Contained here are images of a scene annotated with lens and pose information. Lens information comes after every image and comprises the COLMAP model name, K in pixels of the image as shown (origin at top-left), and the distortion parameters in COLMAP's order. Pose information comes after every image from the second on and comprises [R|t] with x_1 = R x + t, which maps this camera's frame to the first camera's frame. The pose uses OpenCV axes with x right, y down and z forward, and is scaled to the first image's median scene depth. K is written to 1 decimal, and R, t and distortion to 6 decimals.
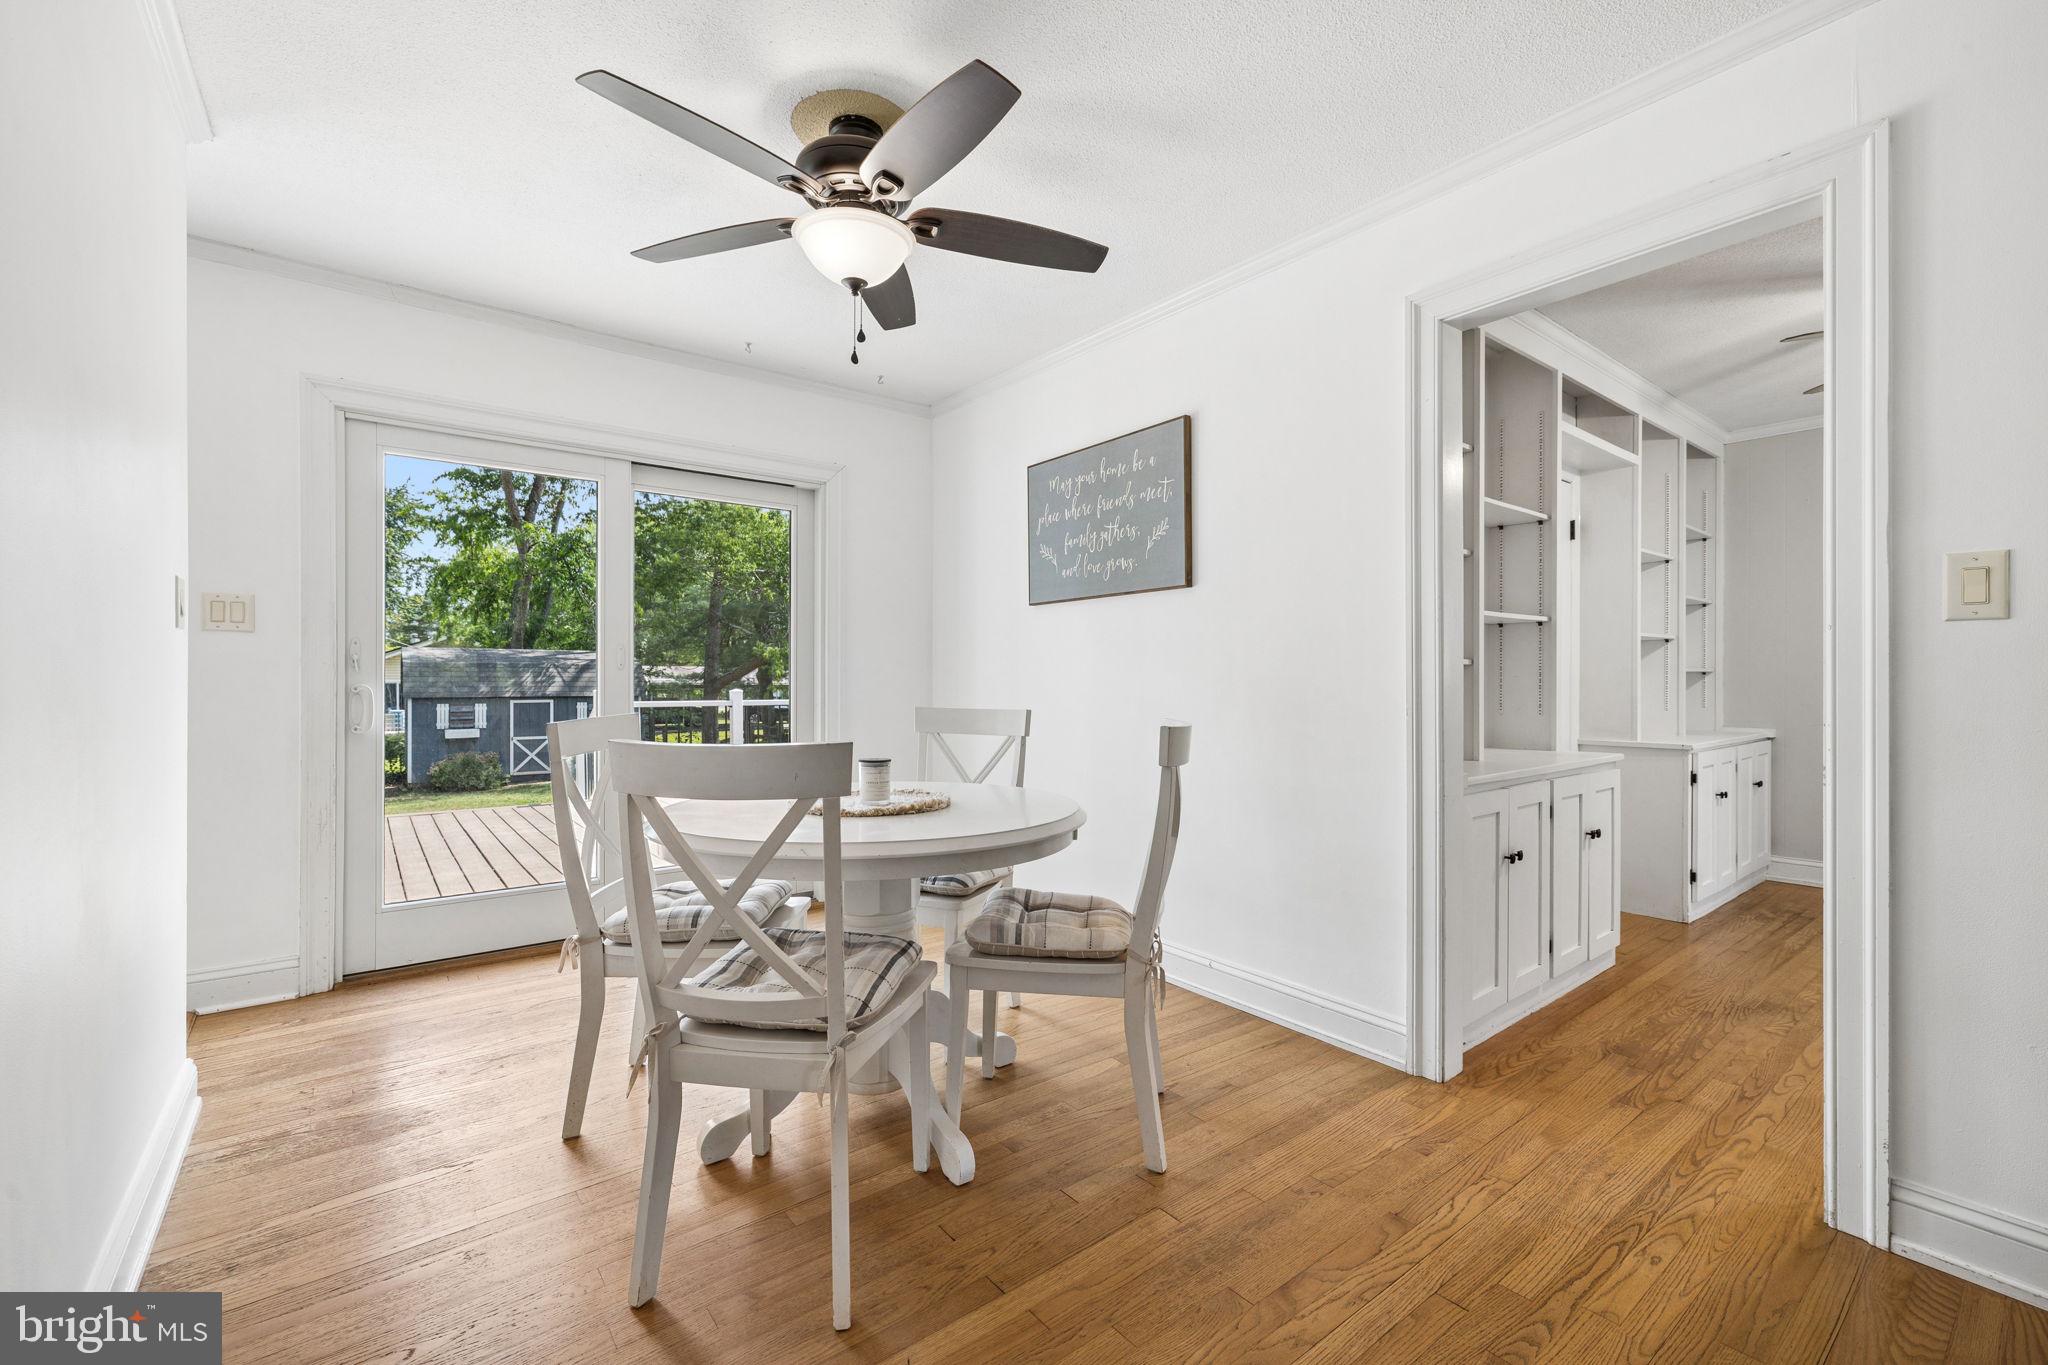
lens RADIAL K [[855.8, 0, 1030.8], [0, 855.8, 676.7], [0, 0, 1]] dist [0.000417, 0.000095]
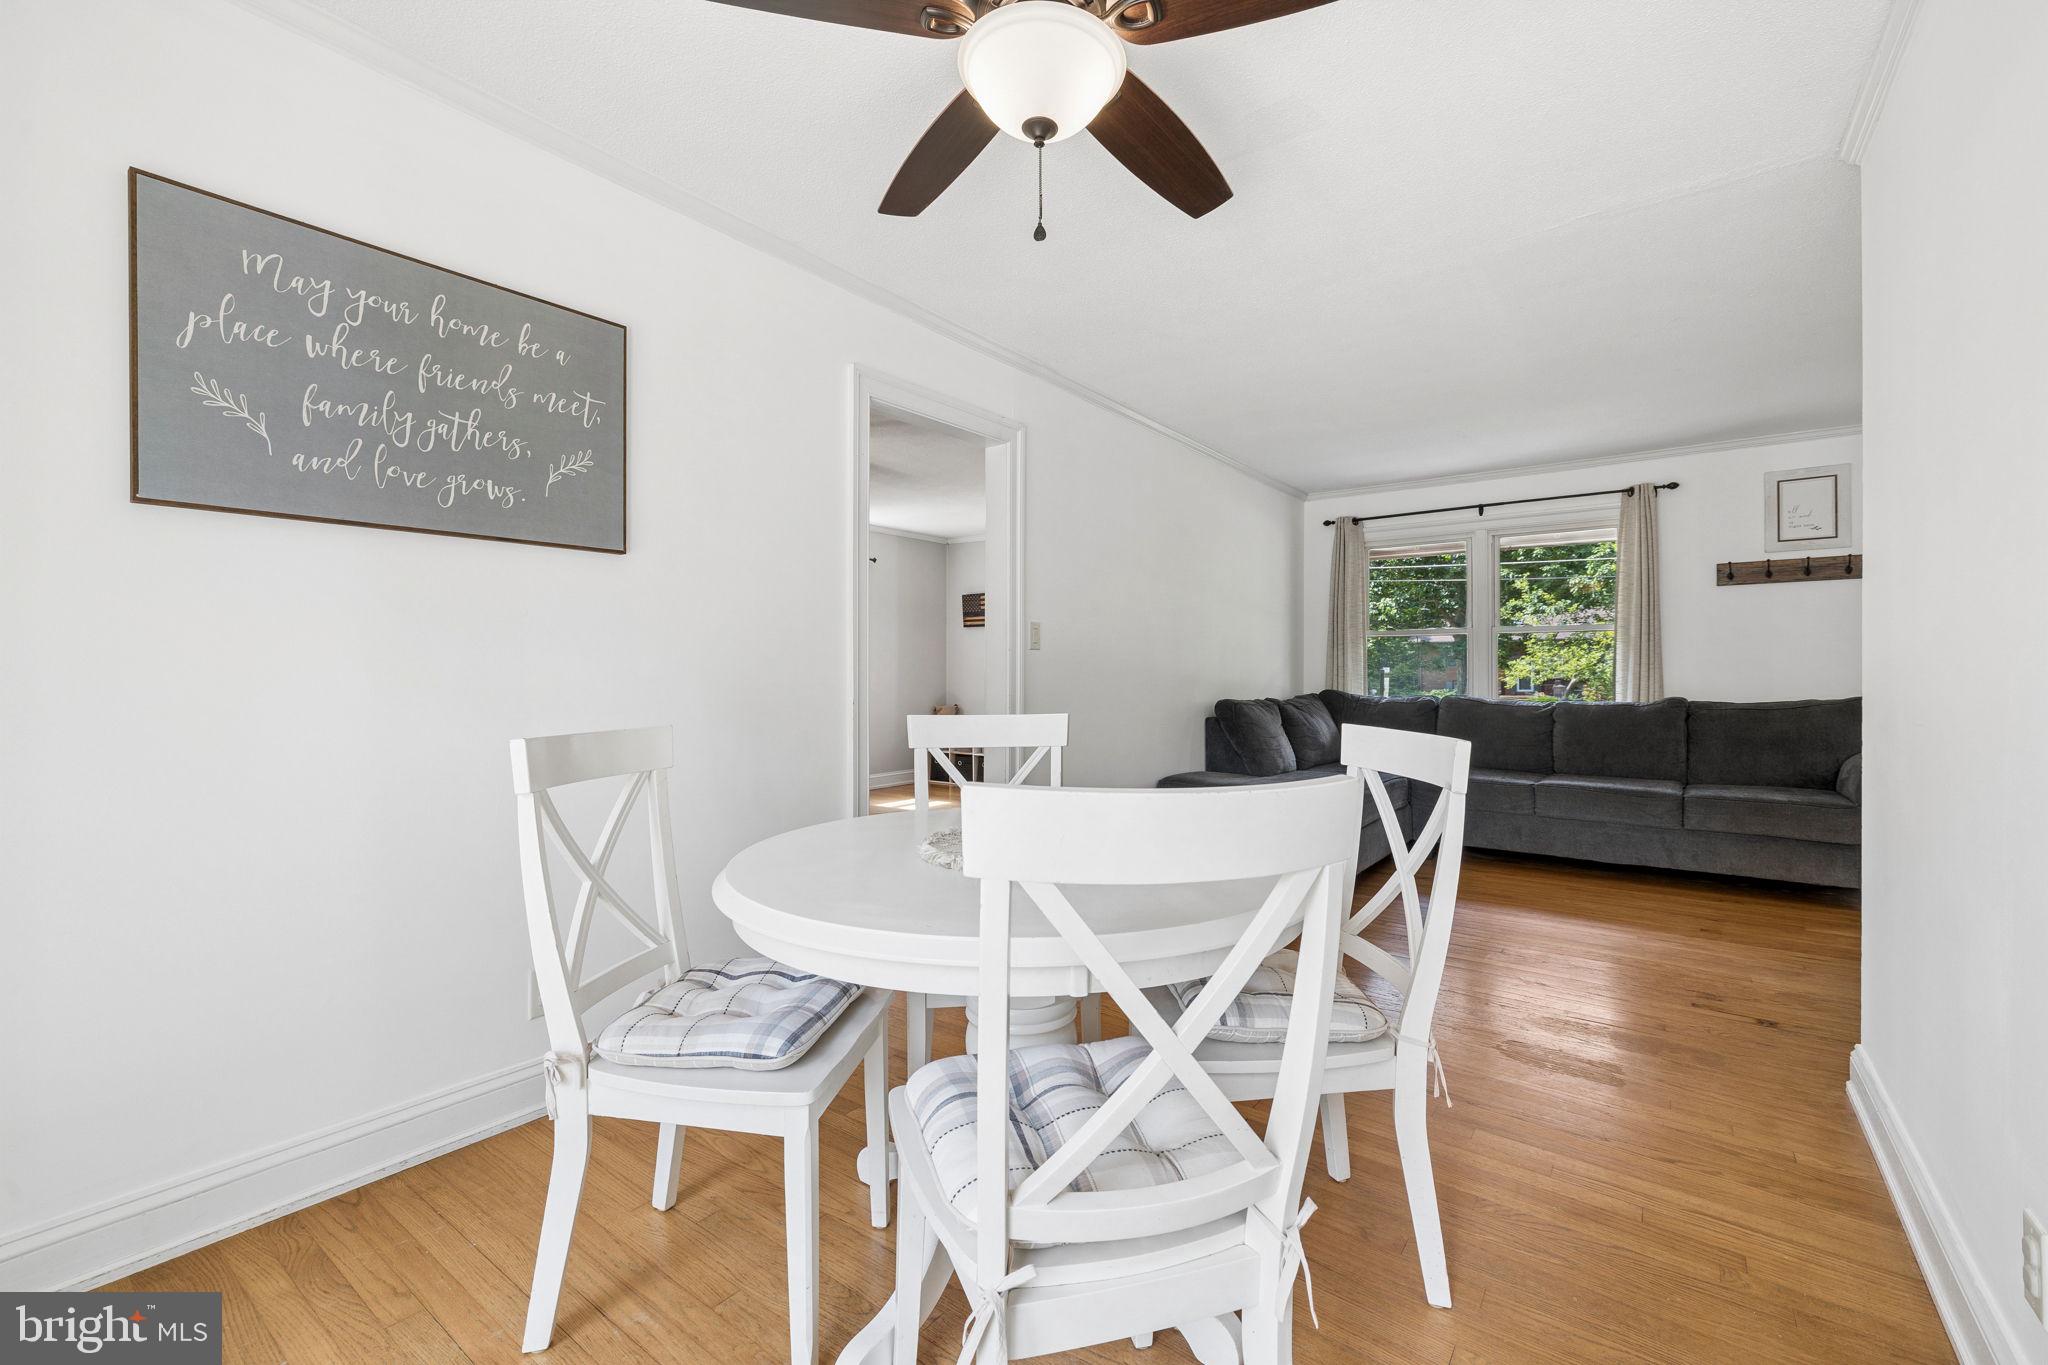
lens RADIAL K [[855.8, 0, 1030.8], [0, 855.8, 676.7], [0, 0, 1]] dist [0.000417, 0.000095]
pose [[-0.252721, -0.003047, 0.967534, -0.576071], [-0.002911, 0.999993, 0.002388, 0.000671], [-0.967535, -0.002213, -0.252729, 0.757083]]
